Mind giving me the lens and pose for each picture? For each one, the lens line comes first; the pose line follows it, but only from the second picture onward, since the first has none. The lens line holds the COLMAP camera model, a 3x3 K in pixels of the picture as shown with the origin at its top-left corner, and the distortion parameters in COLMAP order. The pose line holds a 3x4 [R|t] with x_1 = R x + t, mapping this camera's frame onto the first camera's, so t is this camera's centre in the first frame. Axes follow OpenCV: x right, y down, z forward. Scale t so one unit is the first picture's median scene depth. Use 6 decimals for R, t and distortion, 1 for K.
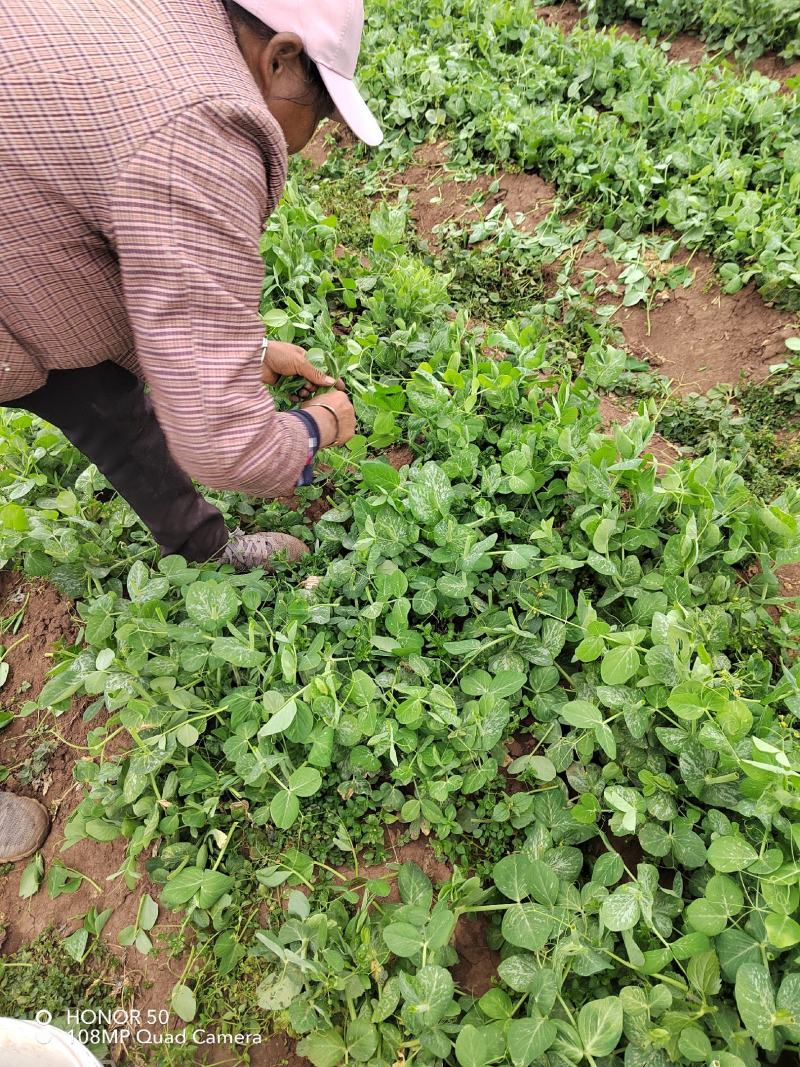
lens RADIAL K [[694.7, 0, 384.0], [0, 694.7, 550.3], [0, 0, 1]] dist [0.033401, -0.042647]
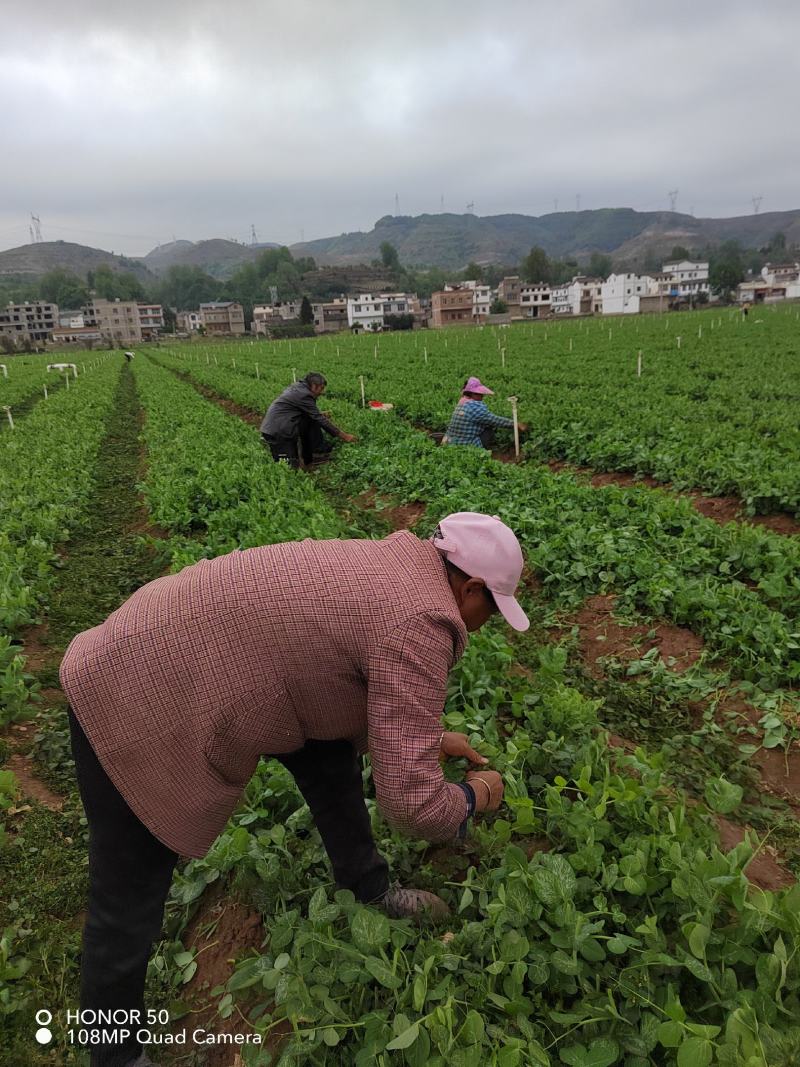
lens RADIAL K [[694.7, 0, 384.0], [0, 694.7, 550.3], [0, 0, 1]] dist [0.033401, -0.042647]
pose [[0.958742, 0.068091, -0.276004, 0.048926], [-0.200308, 0.850739, -0.485921, 0.054185], [0.201720, 0.521159, 0.829278, -0.239814]]
